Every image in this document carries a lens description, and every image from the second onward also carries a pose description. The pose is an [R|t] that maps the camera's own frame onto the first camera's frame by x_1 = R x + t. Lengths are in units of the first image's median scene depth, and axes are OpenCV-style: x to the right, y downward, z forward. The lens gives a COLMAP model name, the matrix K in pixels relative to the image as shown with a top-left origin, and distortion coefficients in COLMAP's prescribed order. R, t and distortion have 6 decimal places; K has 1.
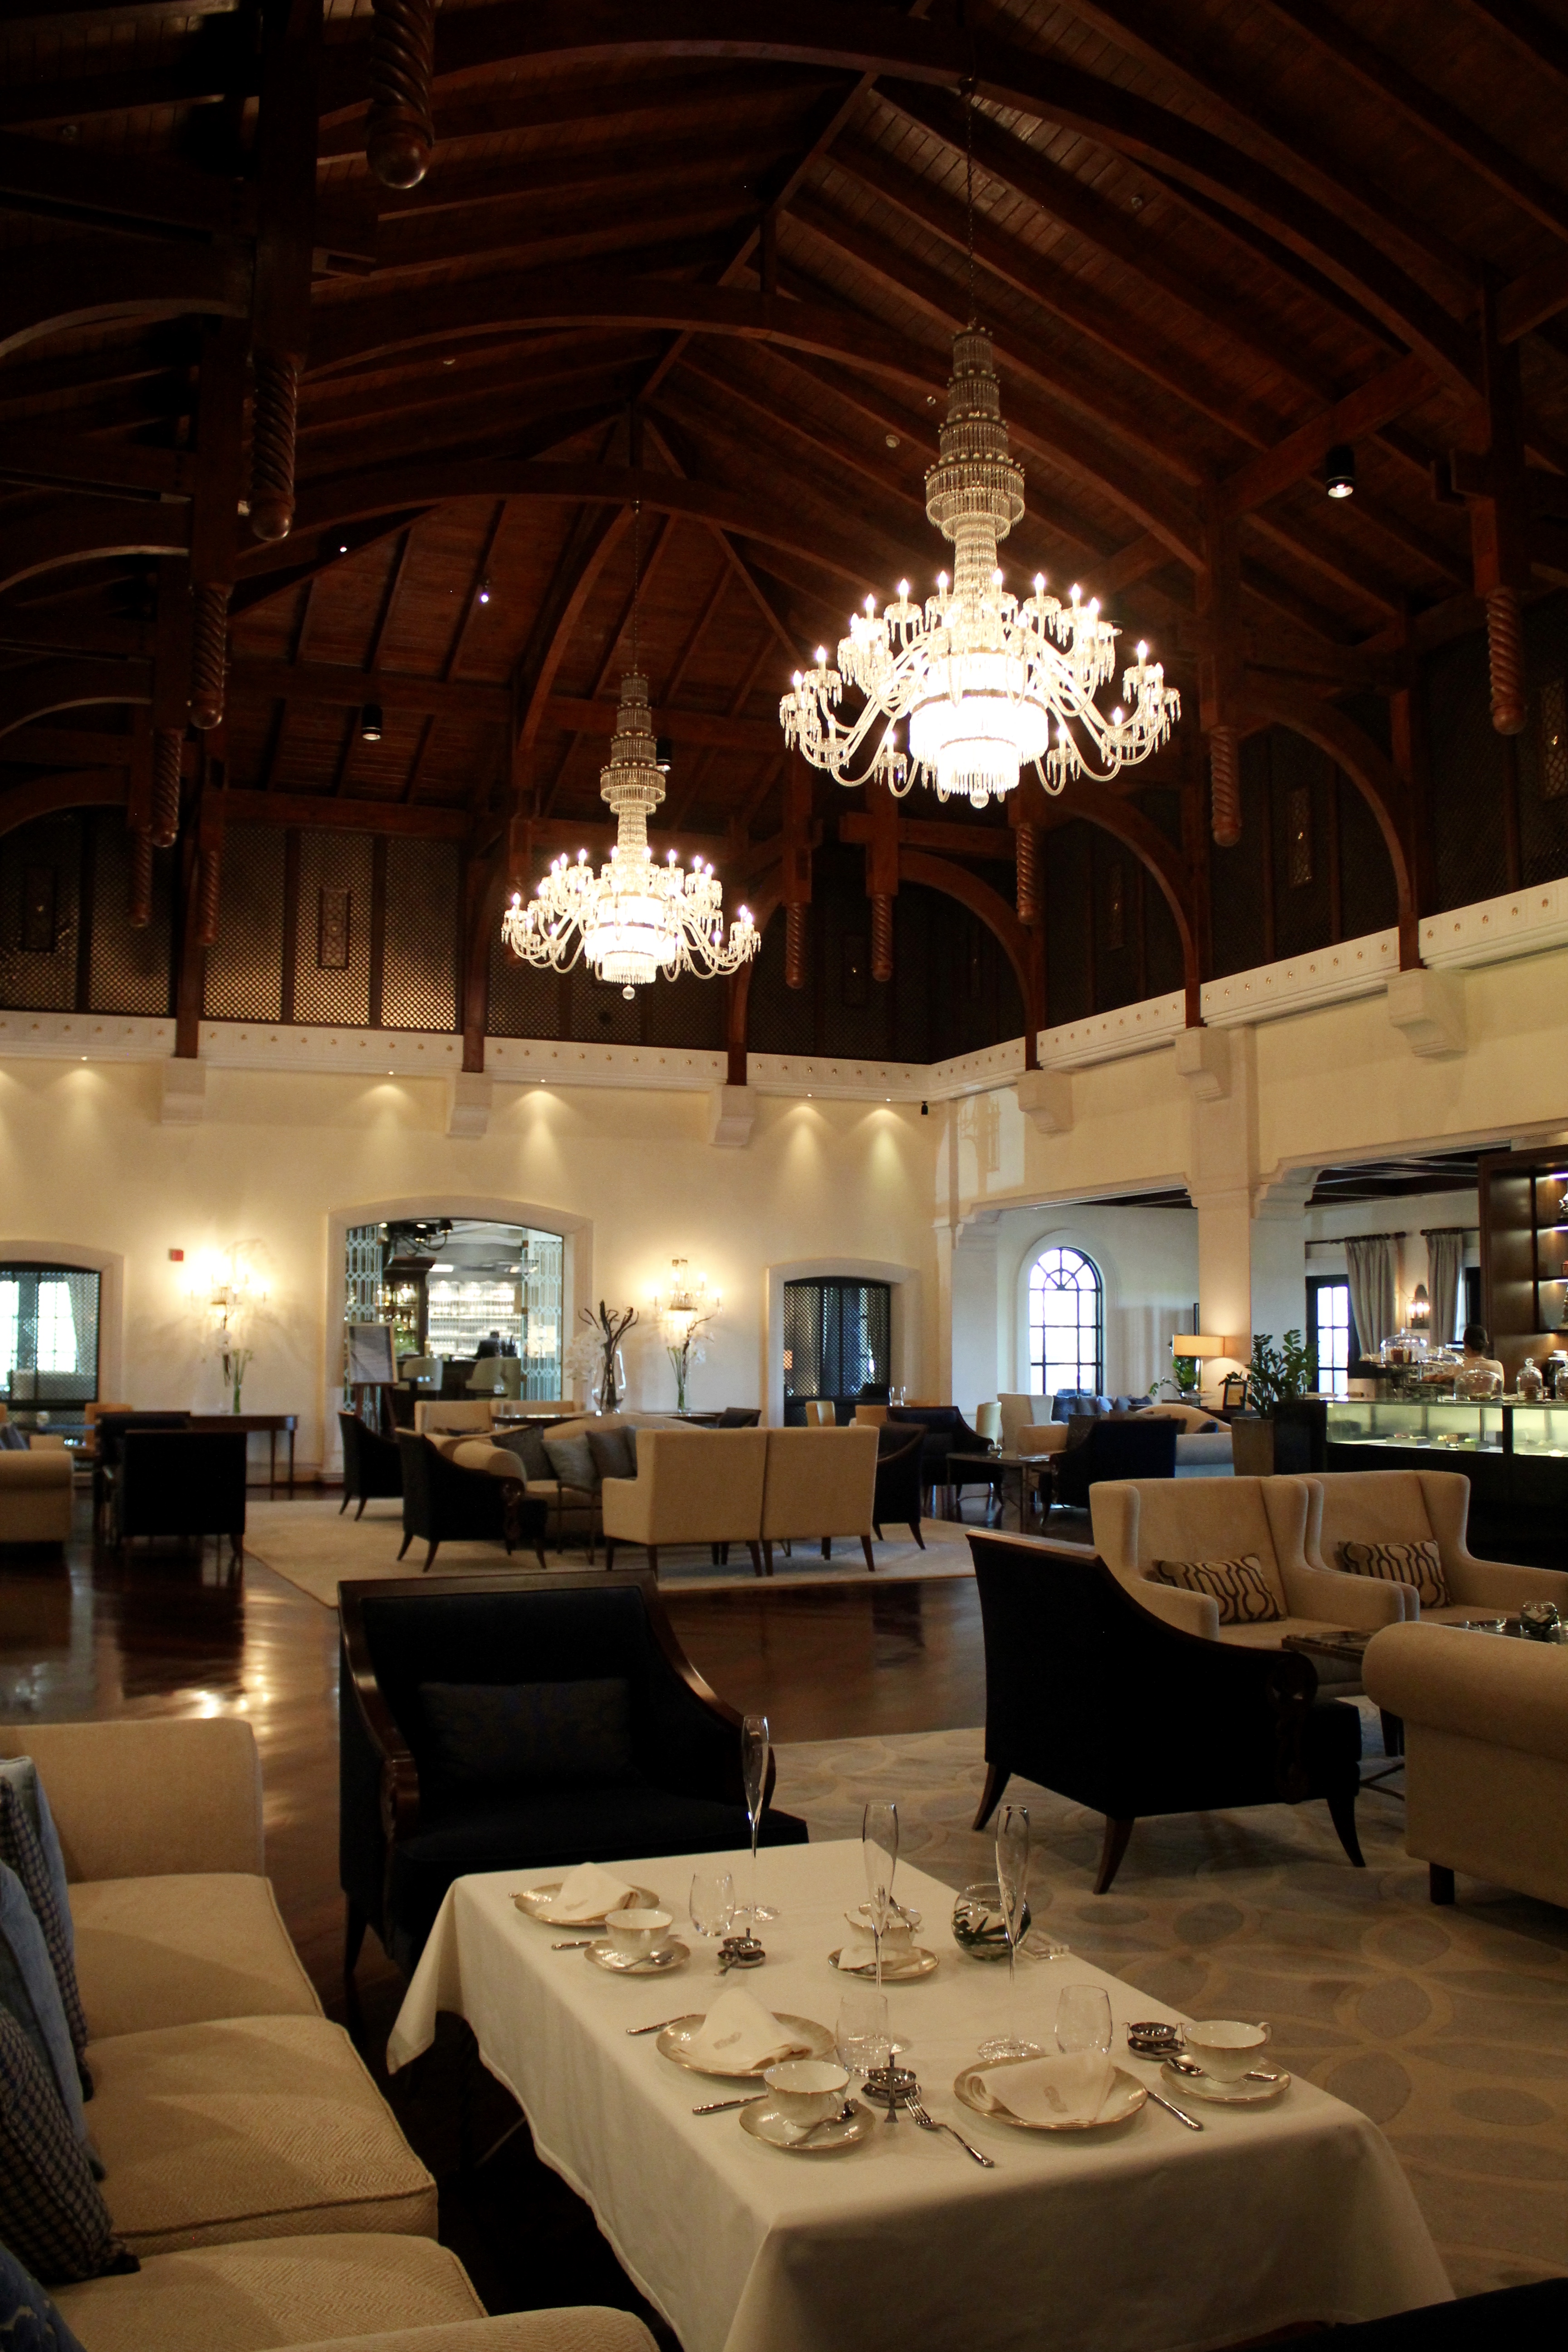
lens RADIAL K [[1955.9, 0, 783.3], [0, 1955.9, 1167.3], [0, 0, 1]] dist [-0.080911, -0.000740]
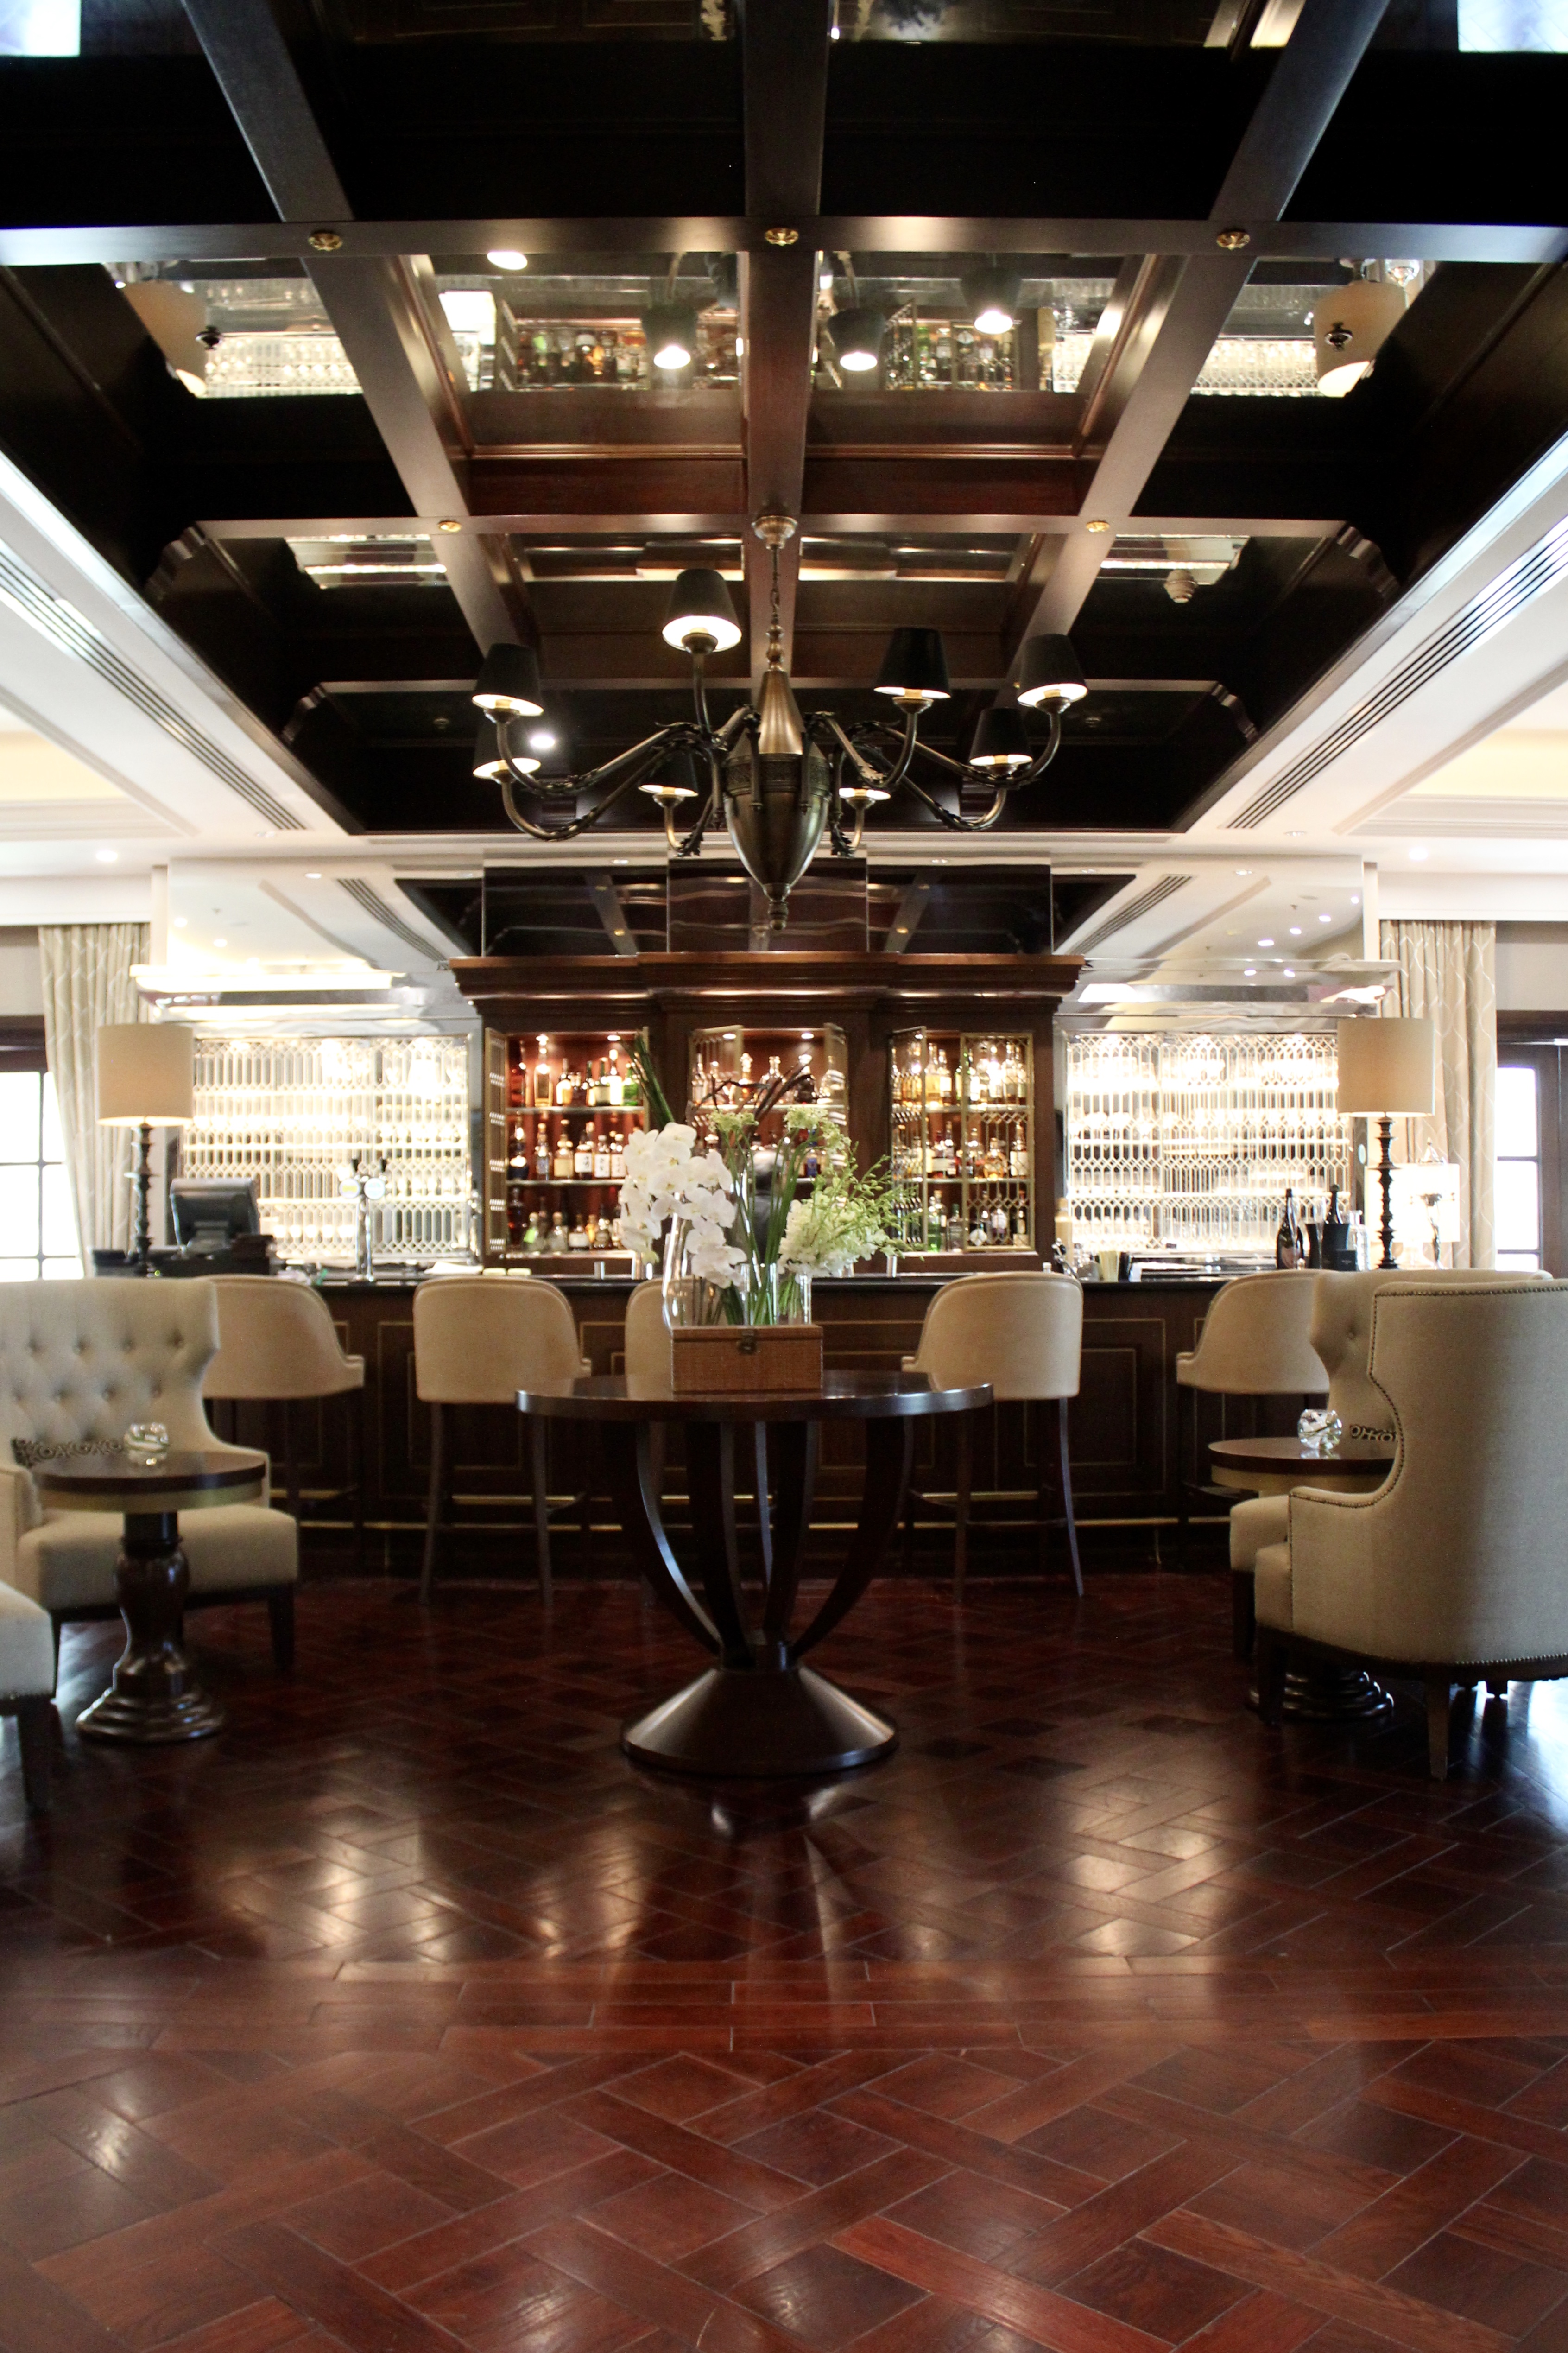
lens RADIAL K [[1956.5, 0, 784.9], [0, 1956.5, 1185.3], [0, 0, 1]] dist [-0.080911, -0.000740]
pose [[0.929962, -0.010349, -0.367509, -0.104501], [0.037443, 0.997072, 0.066671, 0.060002], [0.365743, -0.075762, 0.927627, 0.673884]]
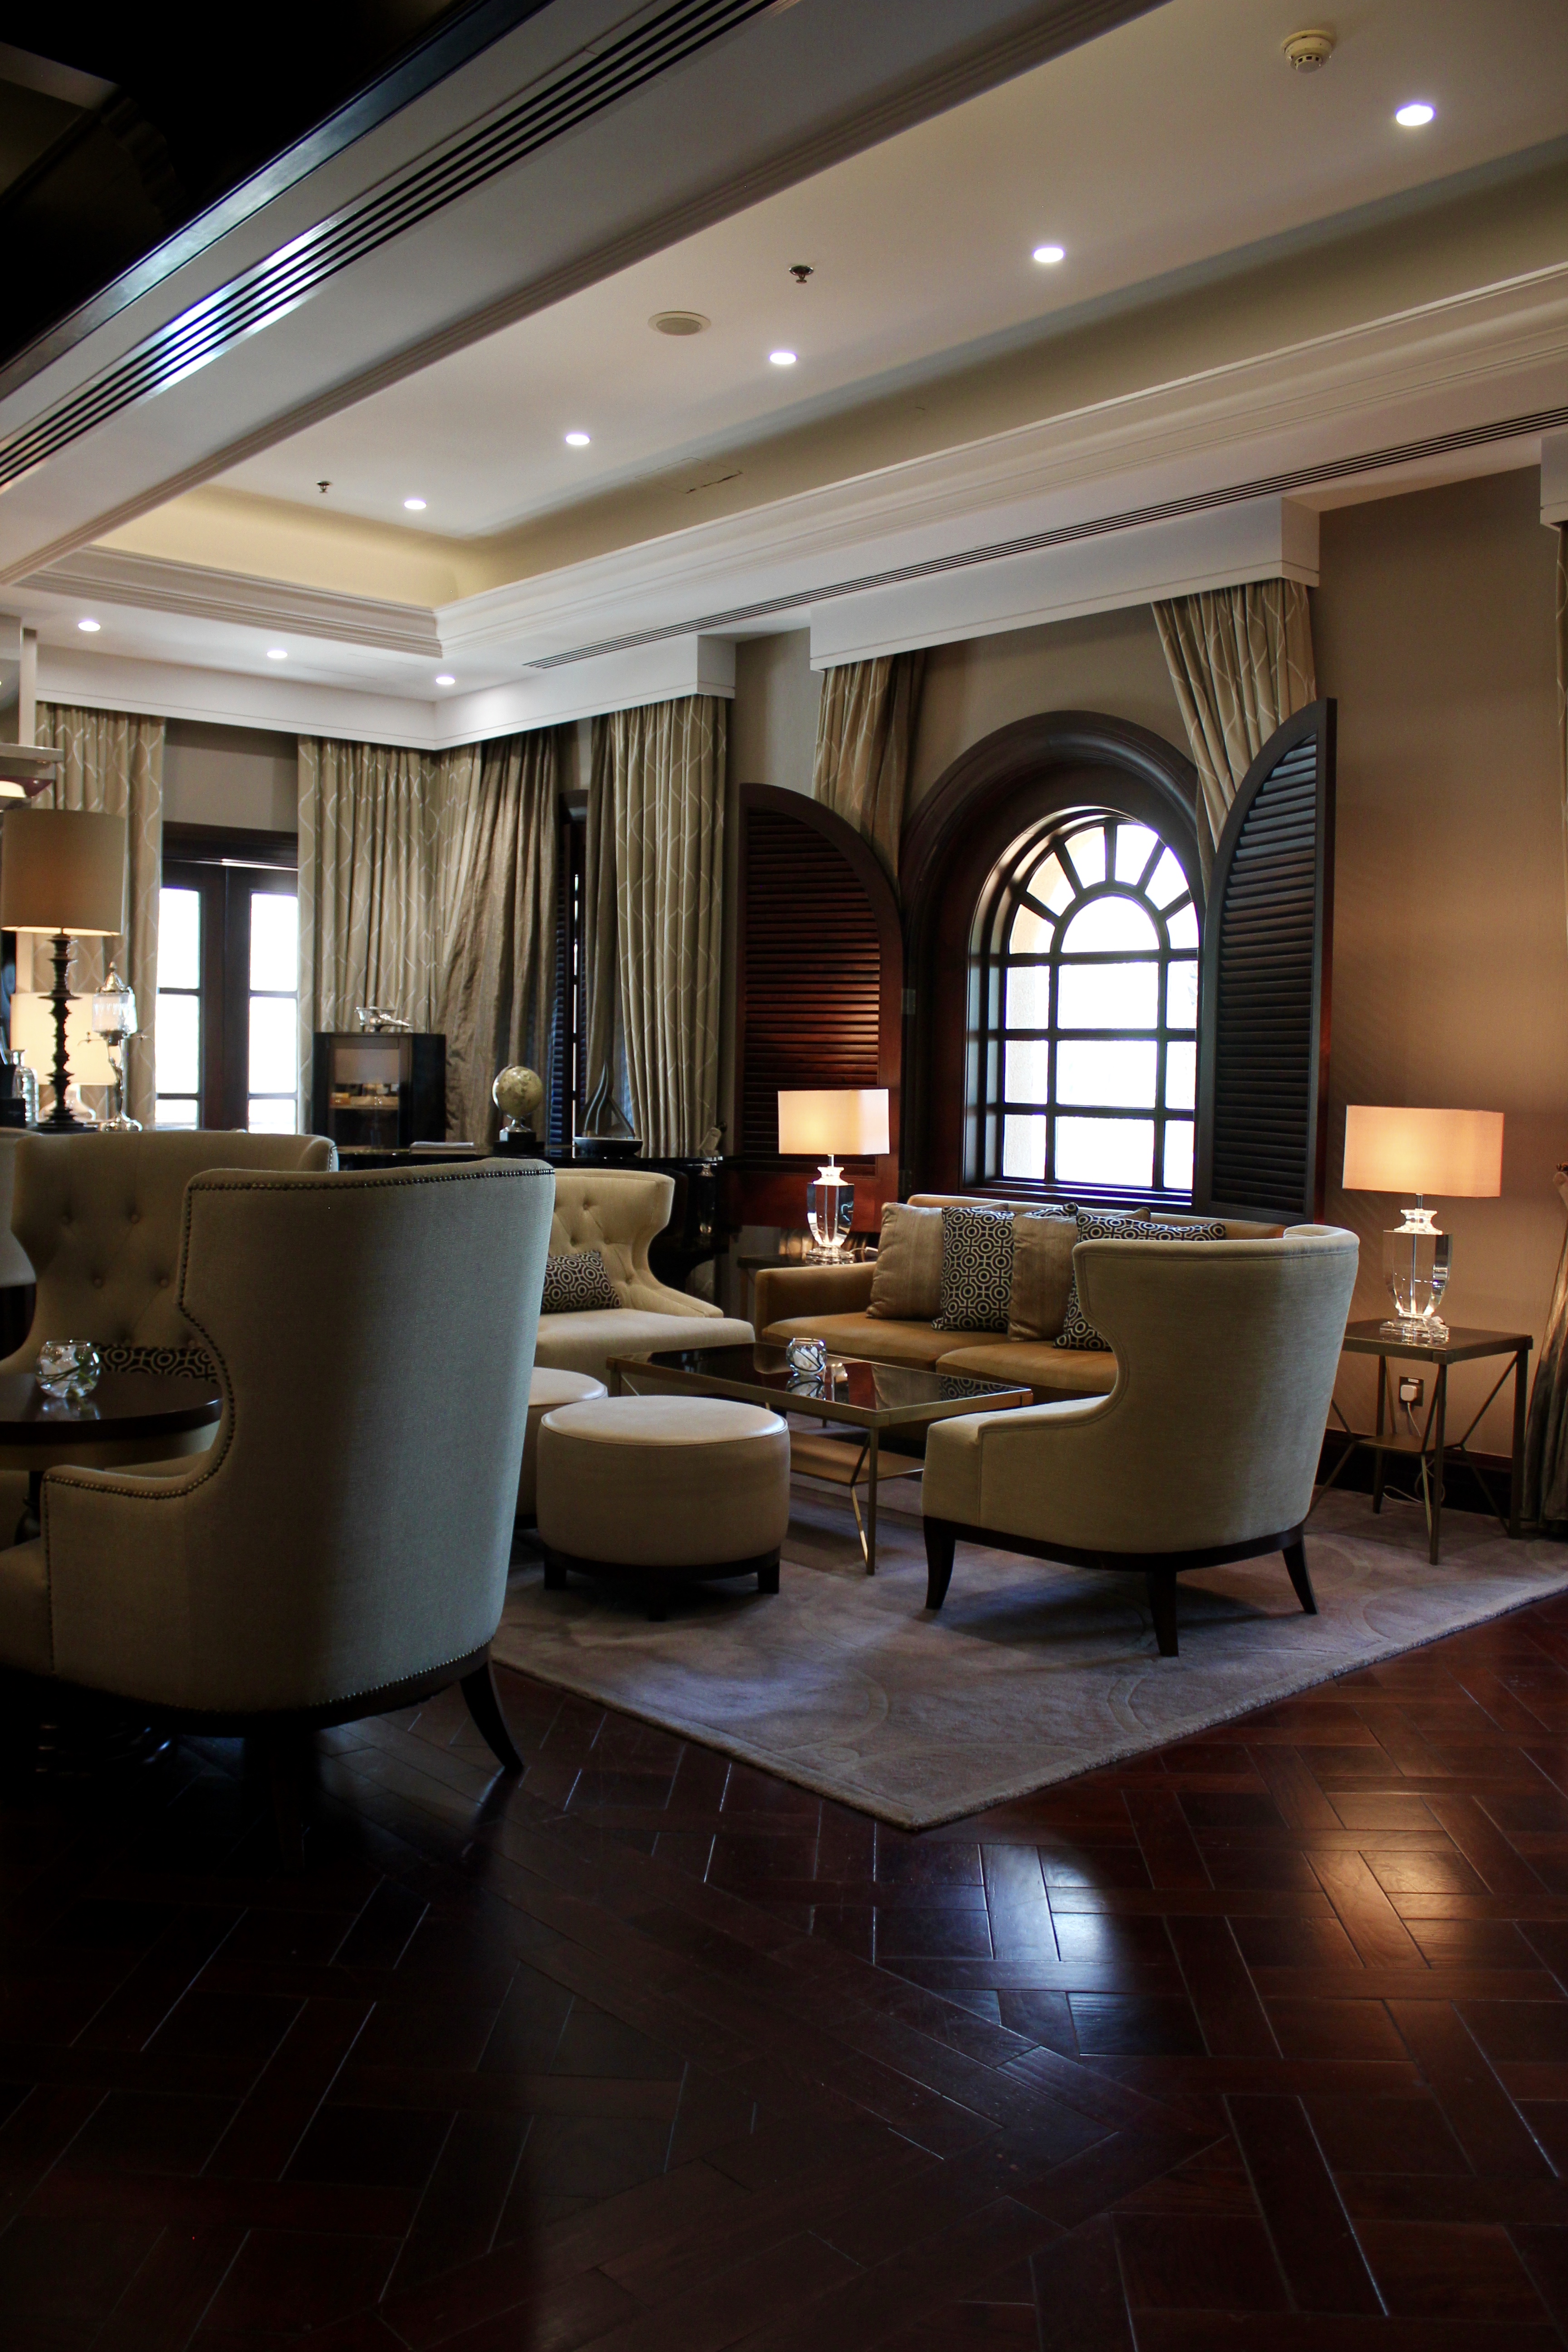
lens RADIAL K [[1955.9, 0, 784.1], [0, 1955.9, 1175.2], [0, 0, 1]] dist [-0.080911, -0.000740]
pose [[0.945390, 0.000923, 0.325941, -0.122736], [-0.050817, 0.988185, 0.144595, 0.063177], [-0.321957, -0.153262, 0.934267, 0.728575]]
